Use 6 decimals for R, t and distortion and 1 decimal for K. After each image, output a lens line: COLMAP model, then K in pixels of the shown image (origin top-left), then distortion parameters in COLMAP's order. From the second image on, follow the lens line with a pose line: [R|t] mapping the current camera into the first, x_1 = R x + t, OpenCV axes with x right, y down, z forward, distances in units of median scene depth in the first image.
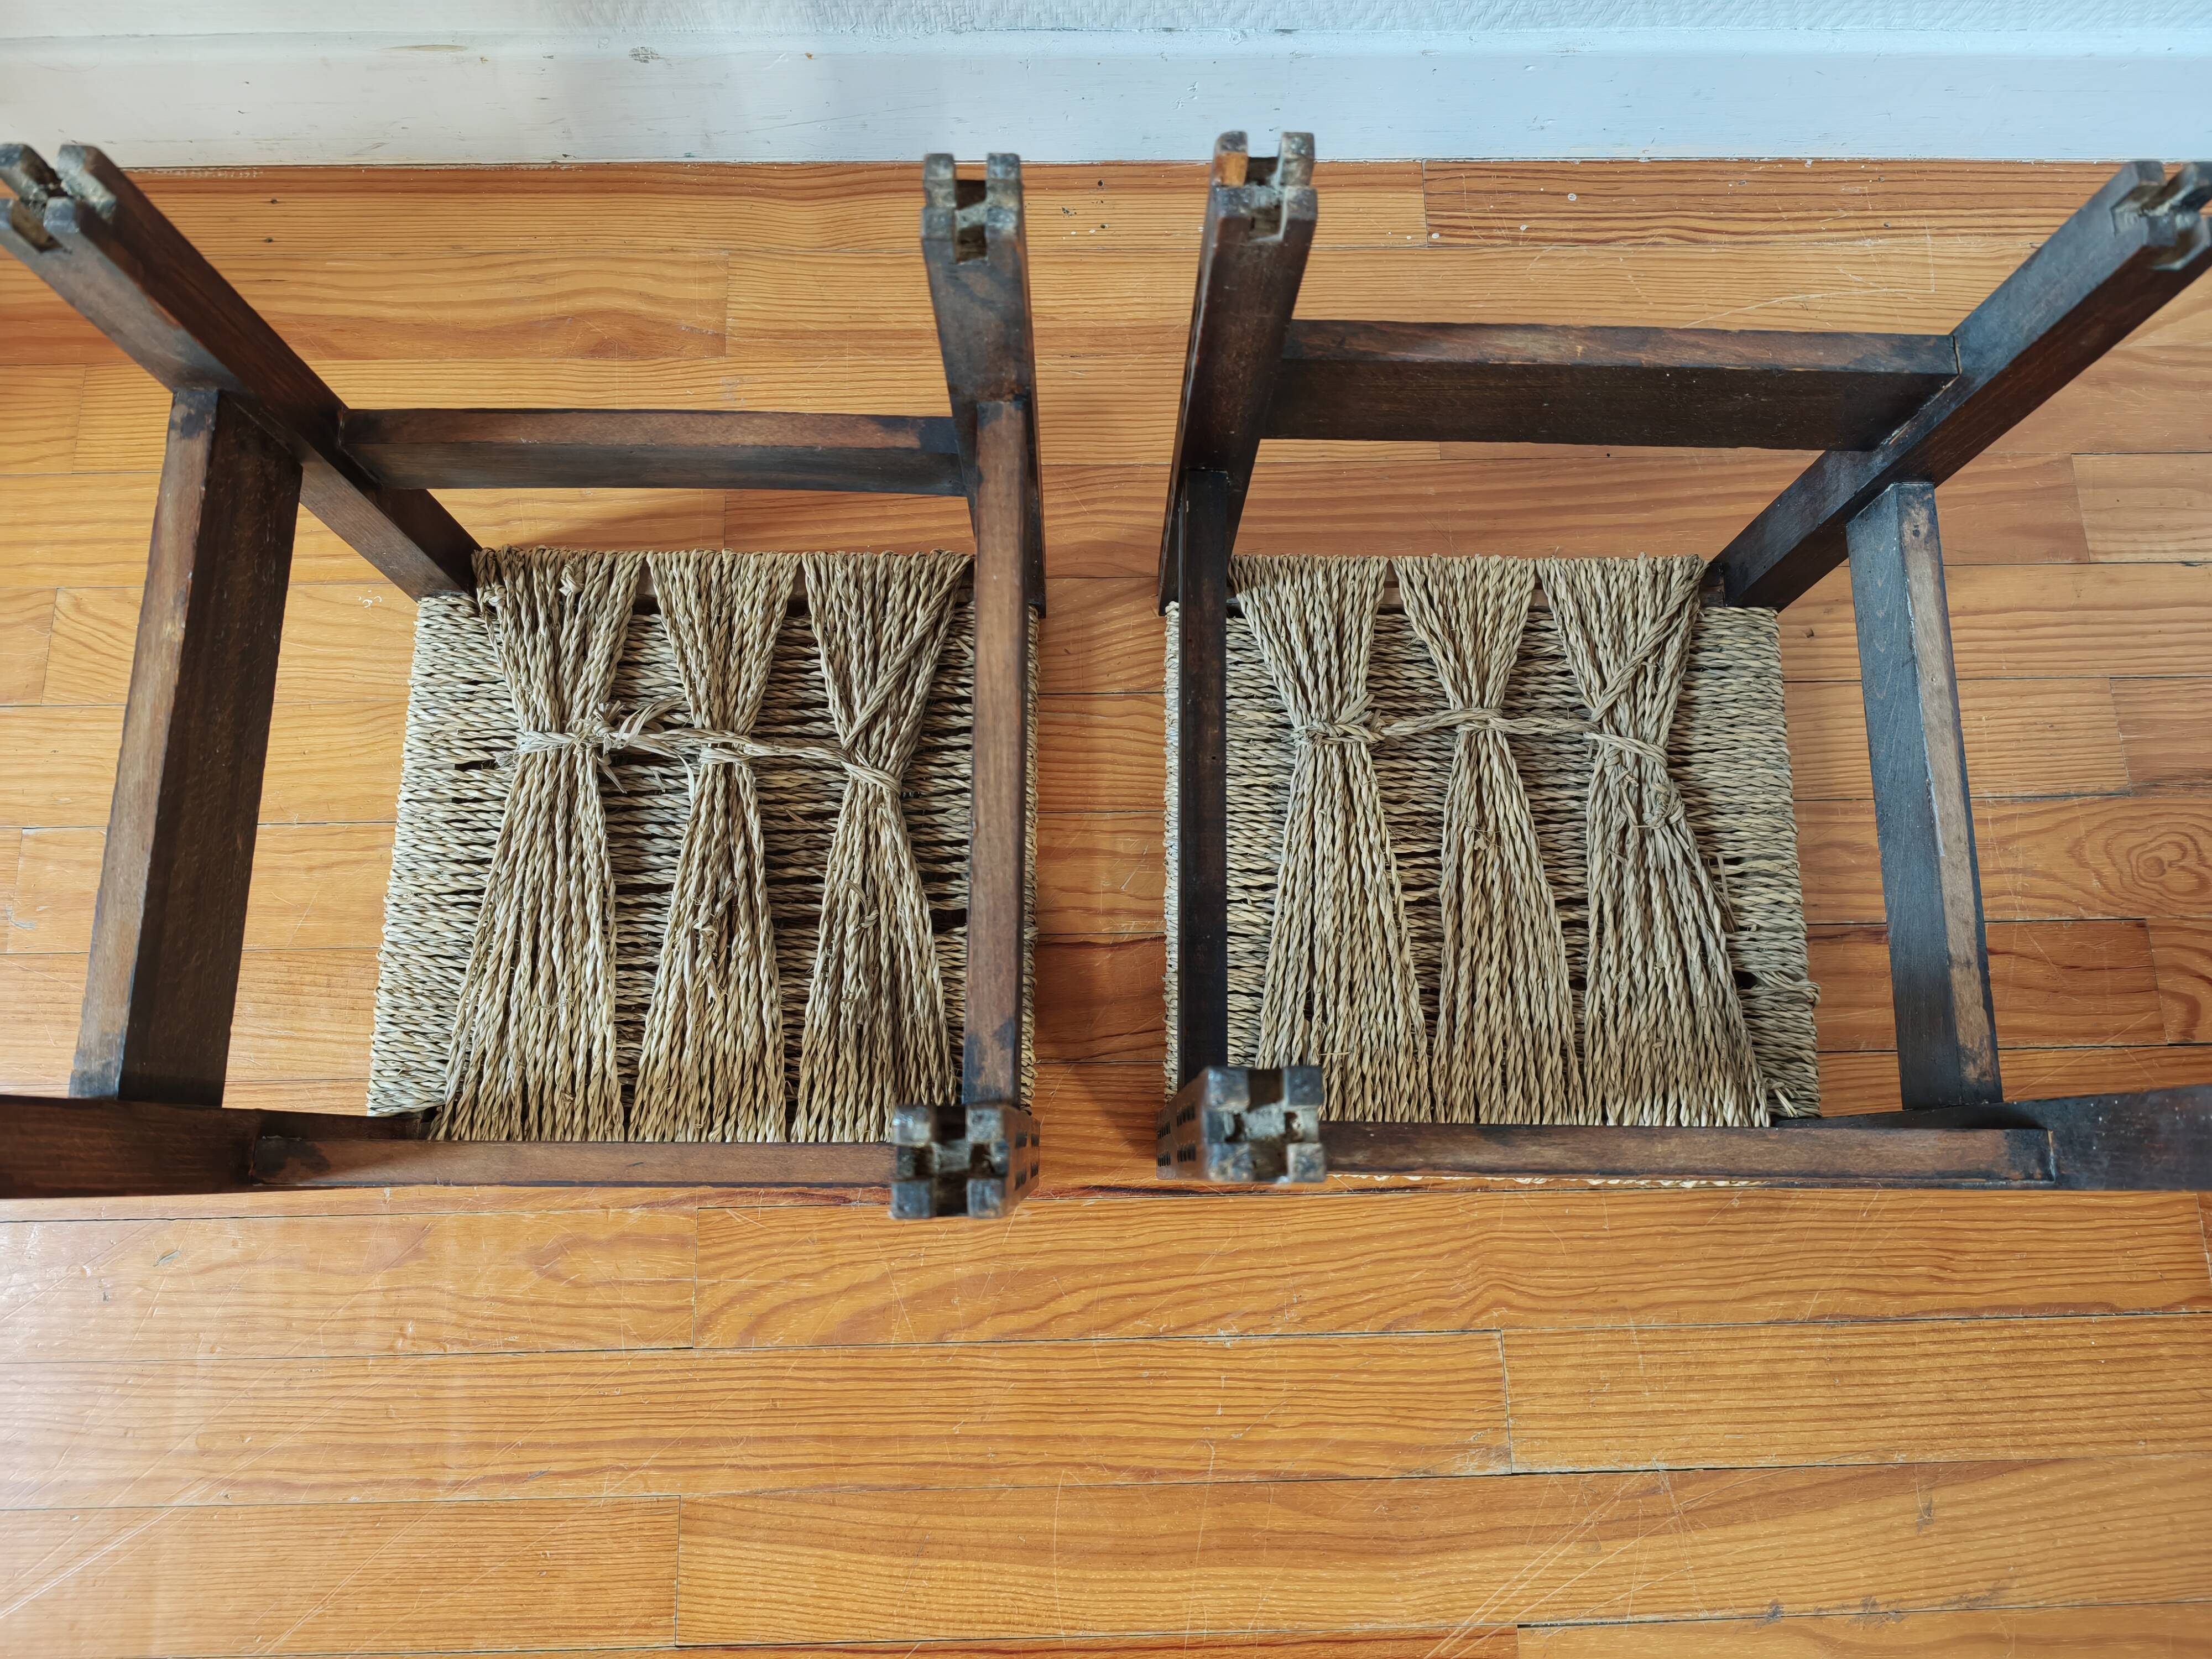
lens RADIAL K [[1524.4, 0, 1106.2], [0, 1524.4, 801.9], [0, 0, 1]] dist [0.001464, -0.017154]
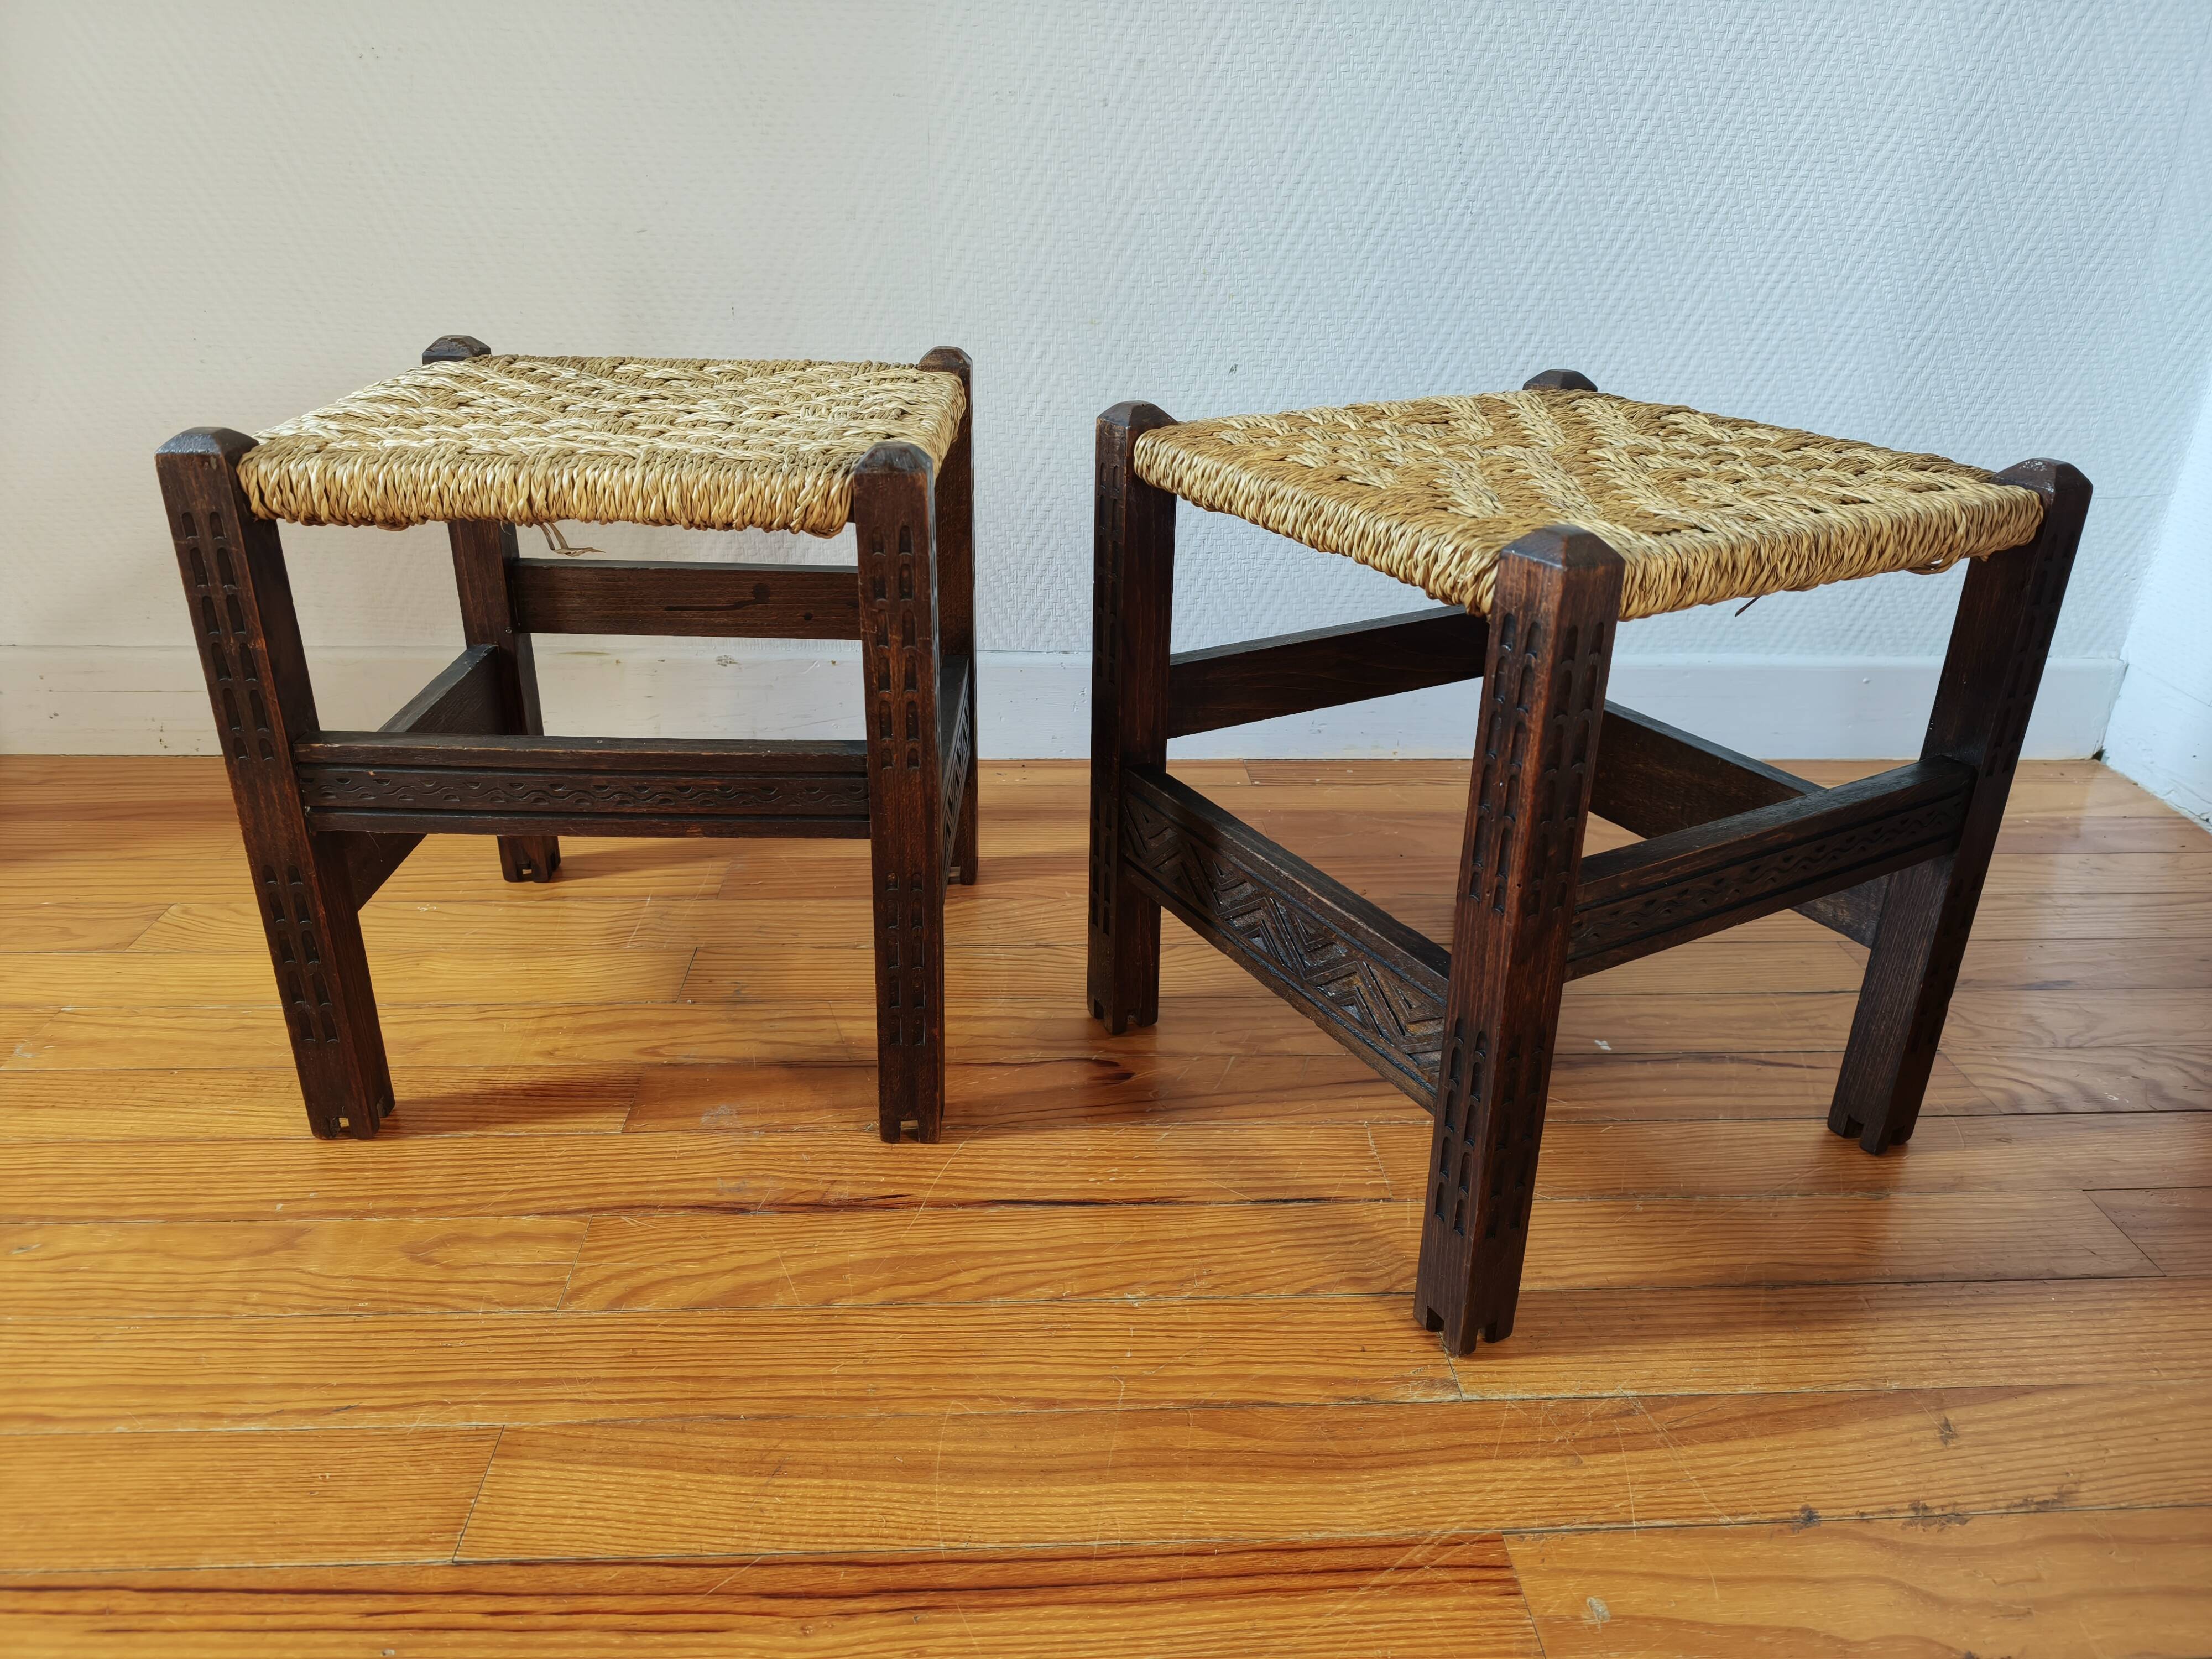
lens RADIAL K [[1514.2, 0, 1104.3], [0, 1514.2, 809.8], [0, 0, 1]] dist [0.006291, -0.019863]
pose [[0.999459, -0.009723, 0.031431, 0.034873], [0.030765, 0.614744, -0.788127, 0.915068], [-0.011659, 0.788667, 0.614710, 0.194187]]
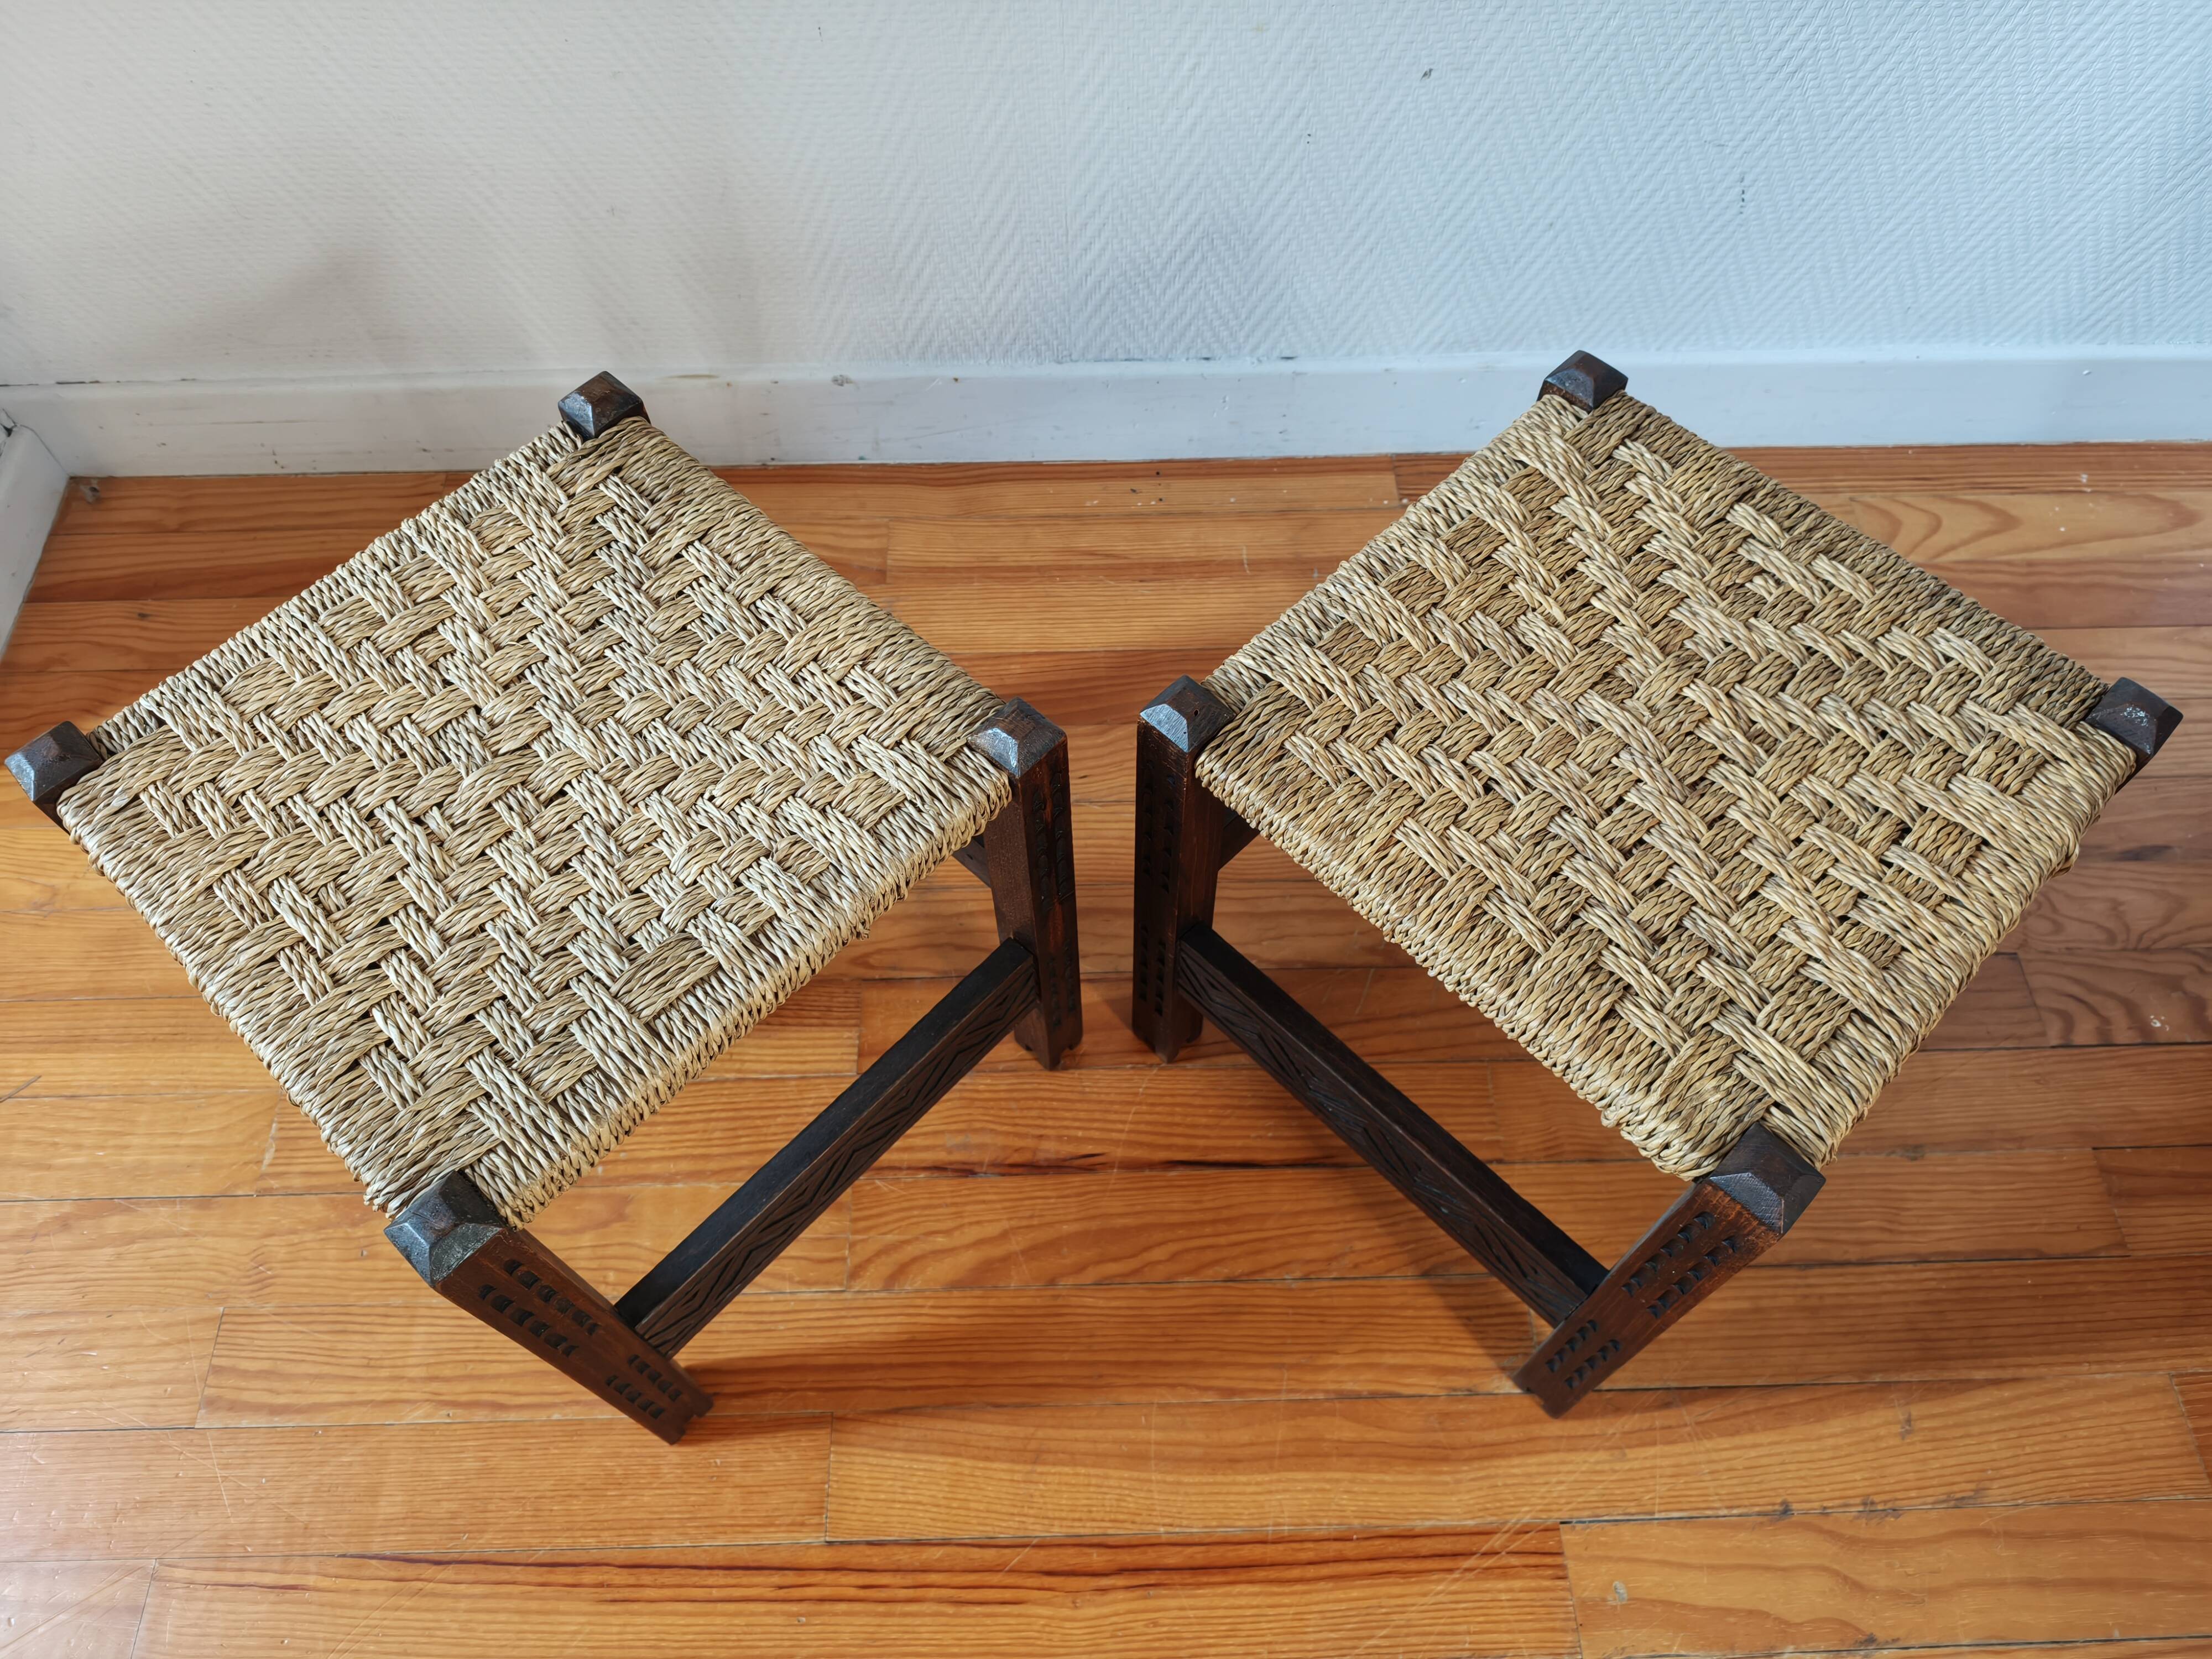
lens RADIAL K [[1518.3, 0, 1105.1], [0, 1518.3, 789.7], [0, 0, 1]] dist [0.006208, -0.022353]
pose [[0.999787, -0.015170, -0.014026, -0.045530], [0.009932, 0.948185, -0.317563, 0.369866], [0.018117, 0.317356, 0.948133, -0.254935]]
